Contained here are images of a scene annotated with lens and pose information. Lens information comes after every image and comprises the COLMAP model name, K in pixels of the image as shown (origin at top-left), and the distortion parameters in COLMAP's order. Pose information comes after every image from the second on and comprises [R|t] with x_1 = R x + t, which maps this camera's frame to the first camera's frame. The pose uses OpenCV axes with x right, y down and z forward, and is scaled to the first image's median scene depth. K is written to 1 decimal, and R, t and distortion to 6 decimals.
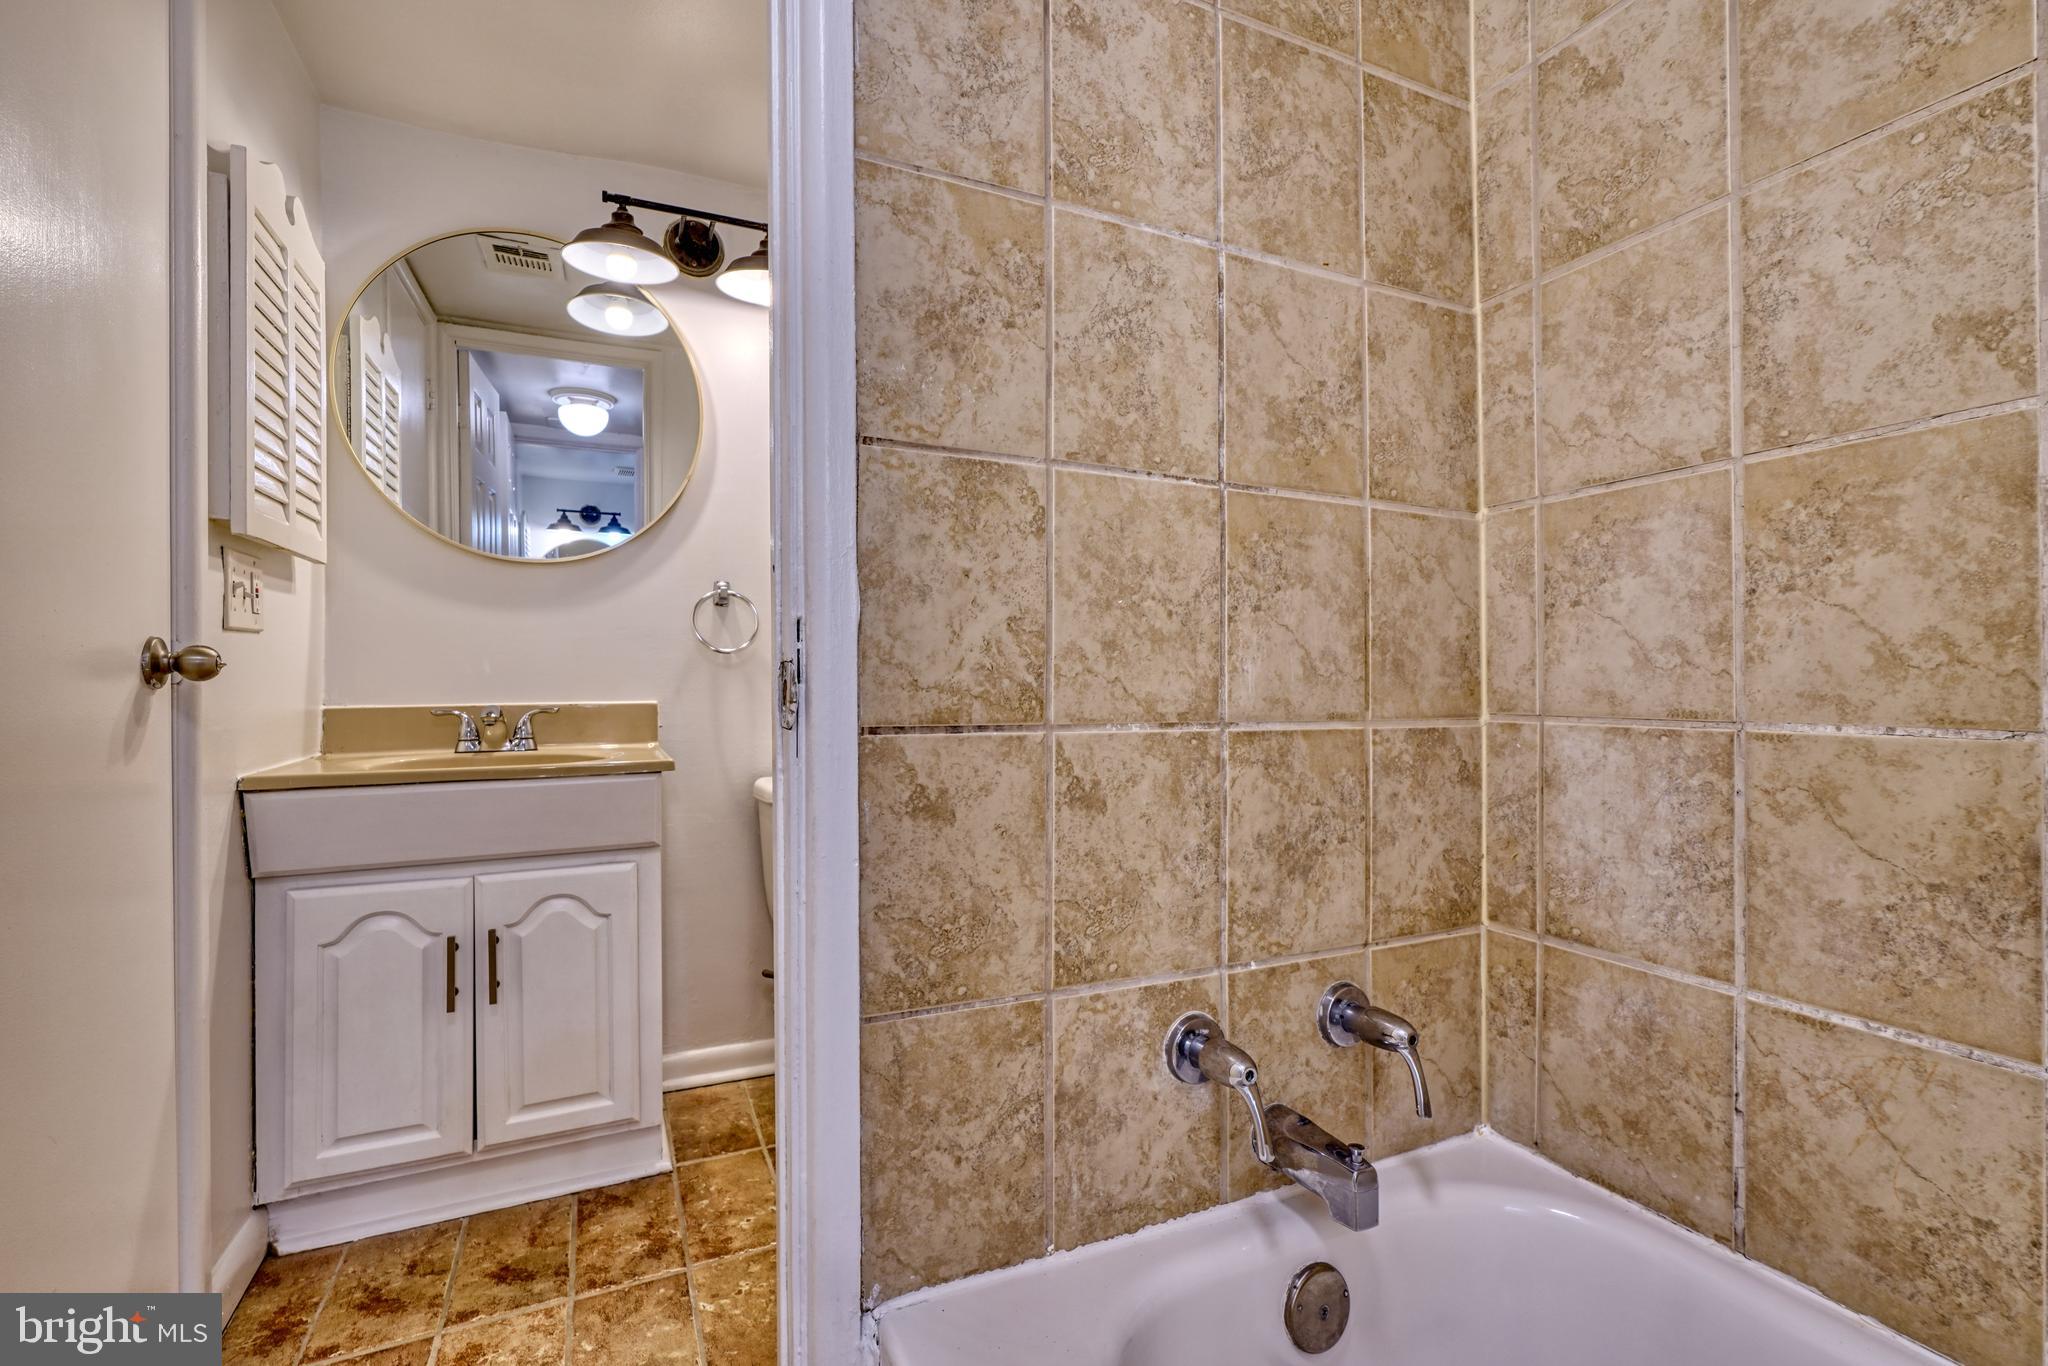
lens RADIAL K [[917.3, 0, 1042.8], [0, 917.3, 682.0], [0, 0, 1]] dist [-0.012082, 0.004775]
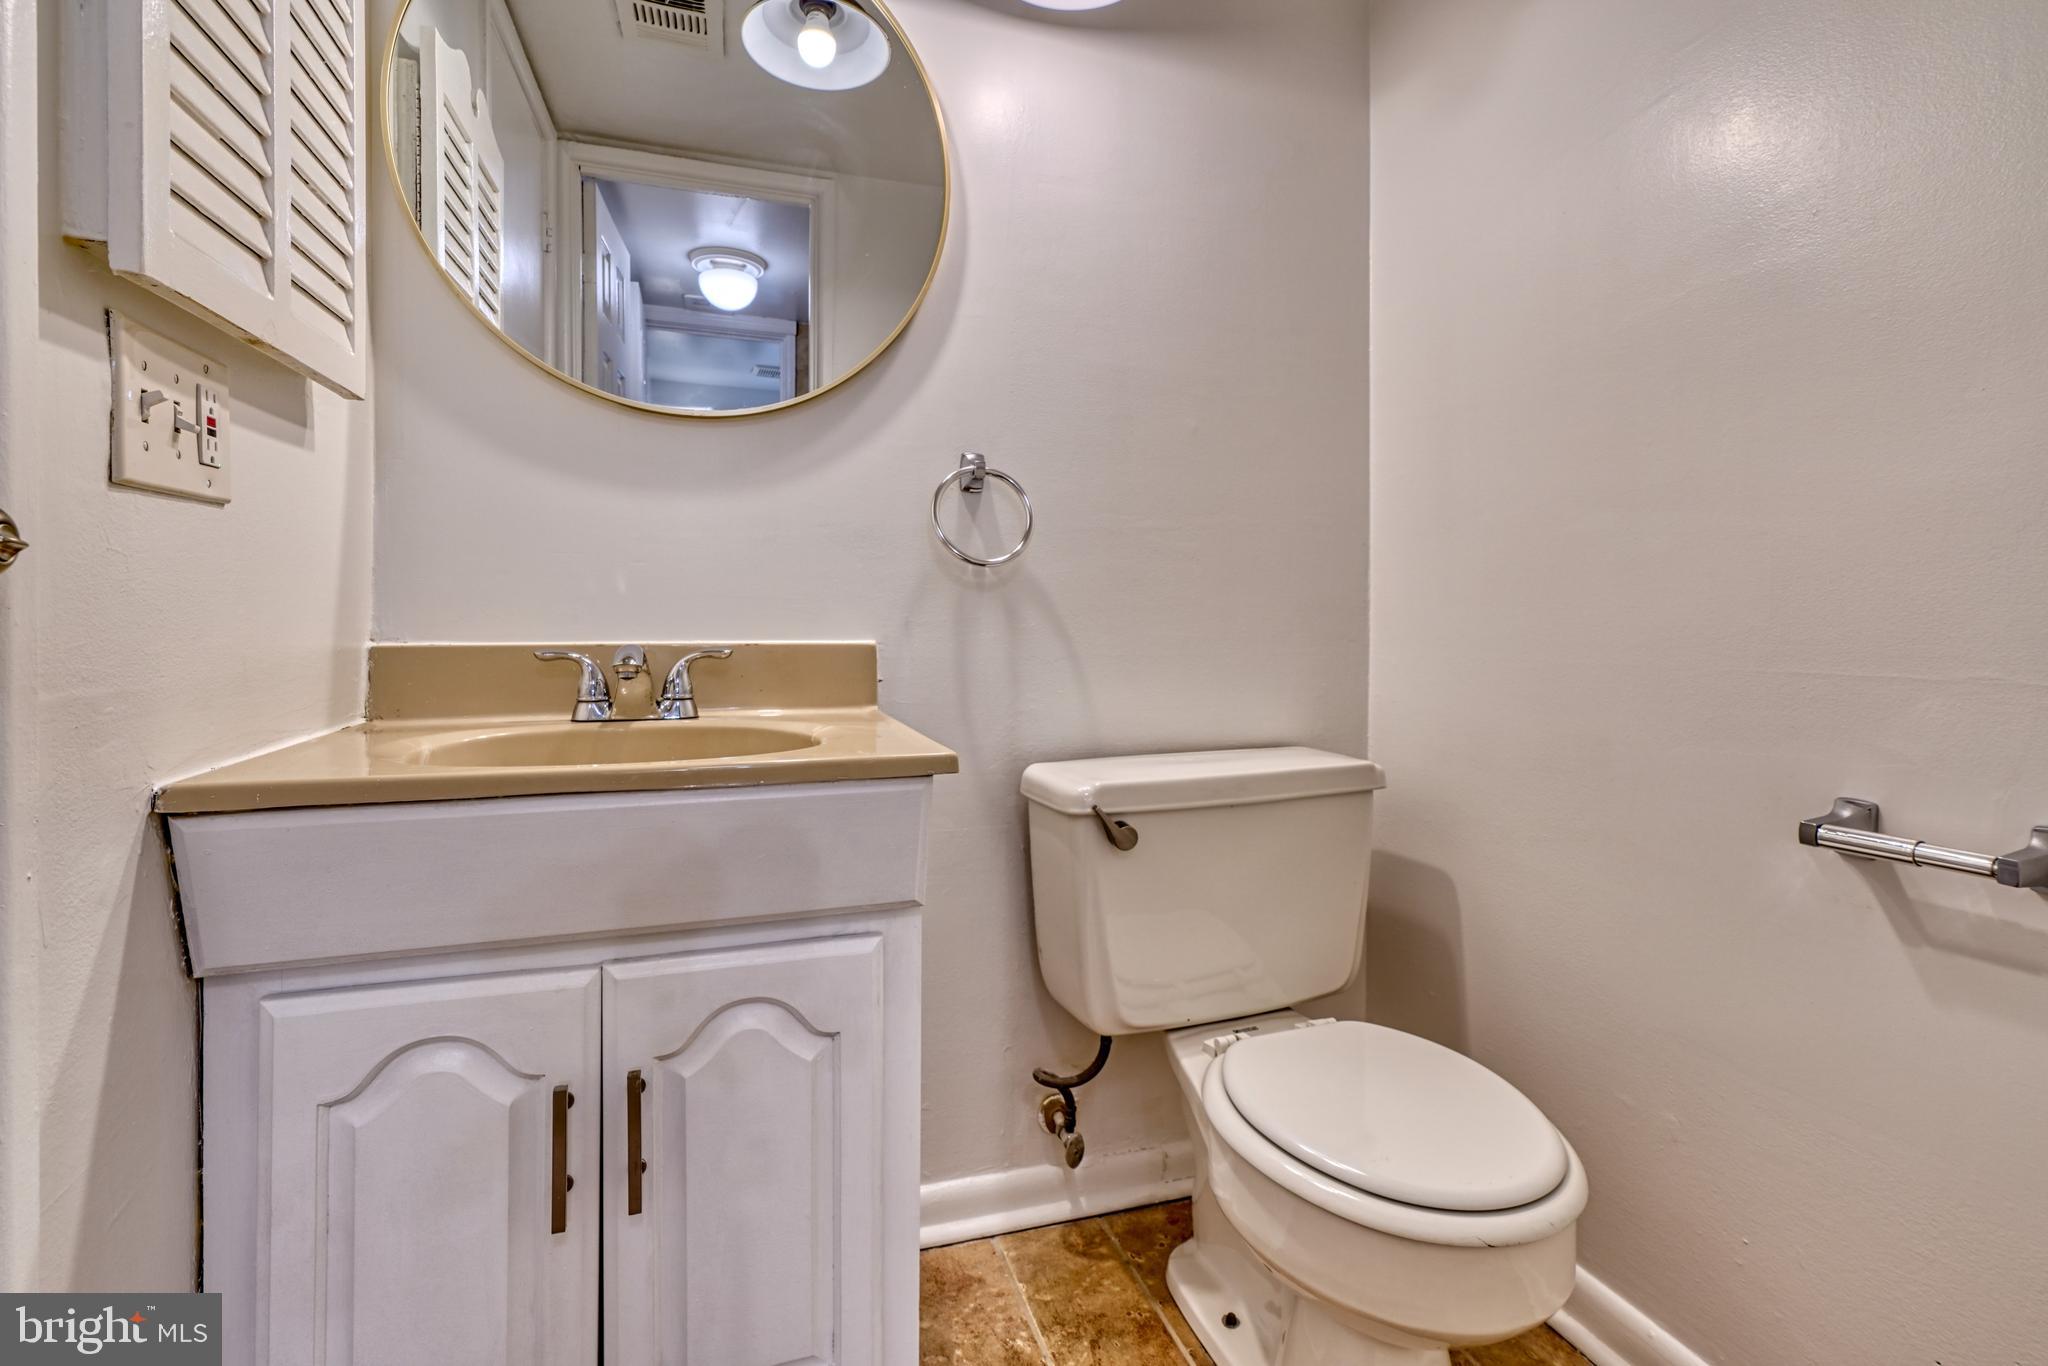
lens RADIAL K [[917.3, 0, 1044.9], [0, 917.3, 631.4], [0, 0, 1]] dist [-0.012082, 0.004775]
pose [[0.994781, 0.013243, -0.101174, -0.278433], [-0.012044, 0.999850, 0.012452, 0.006015], [0.101324, -0.011168, 0.994791, 0.441527]]
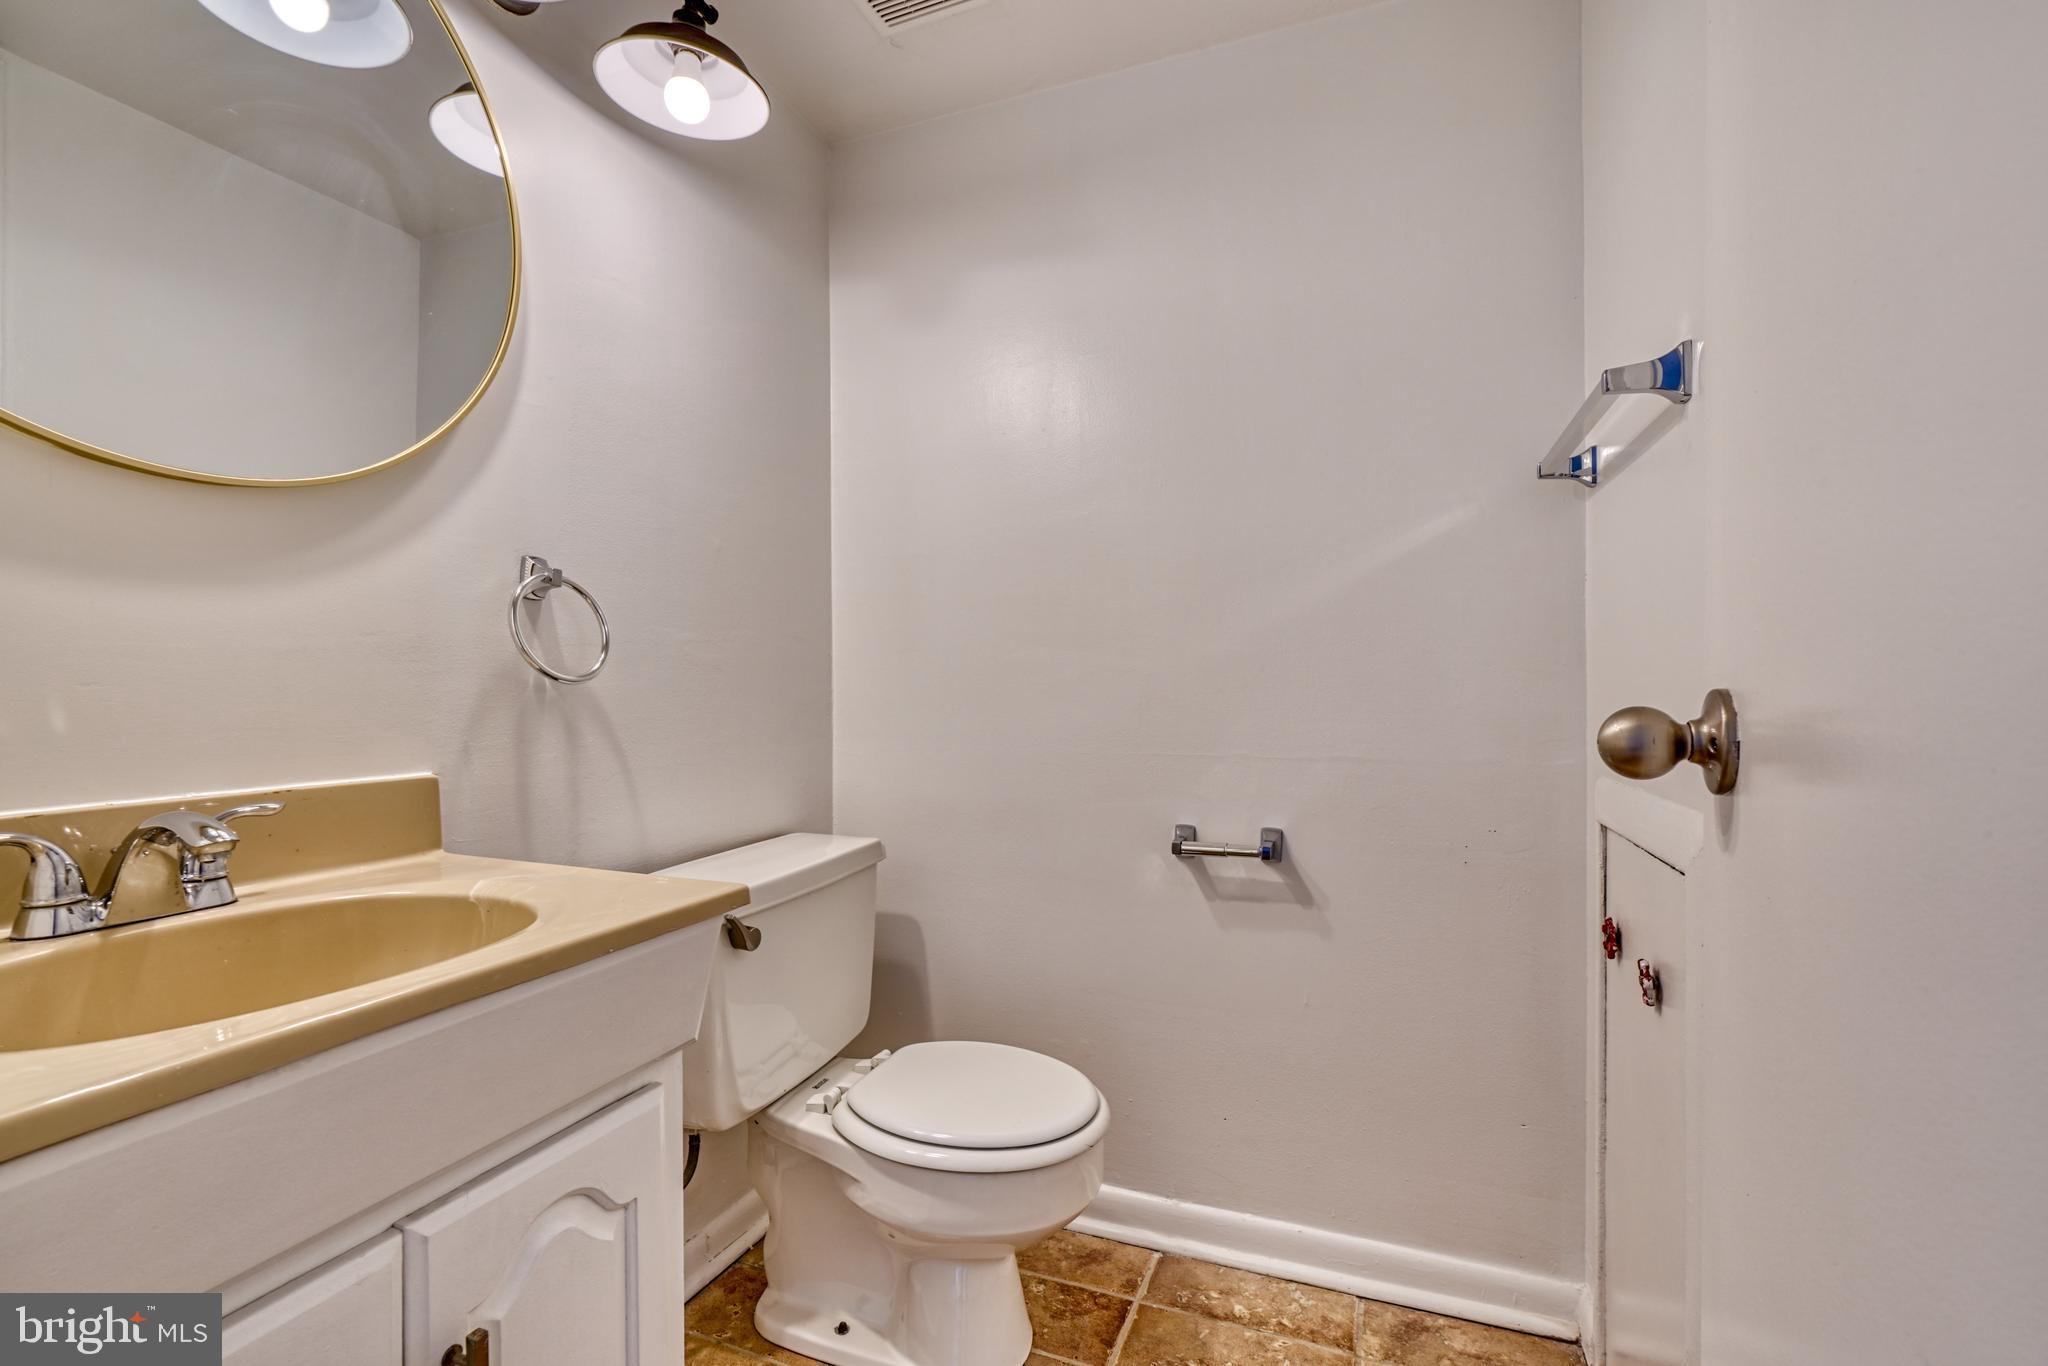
lens RADIAL K [[917.3, 0, 989.1], [0, 917.3, 701.9], [0, 0, 1]] dist [-0.012082, 0.004775]
pose [[0.738498, -0.007414, 0.674215, -0.624294], [-0.003366, 0.999887, 0.014681, -0.033080], [-0.674247, -0.013111, 0.738390, 0.454480]]
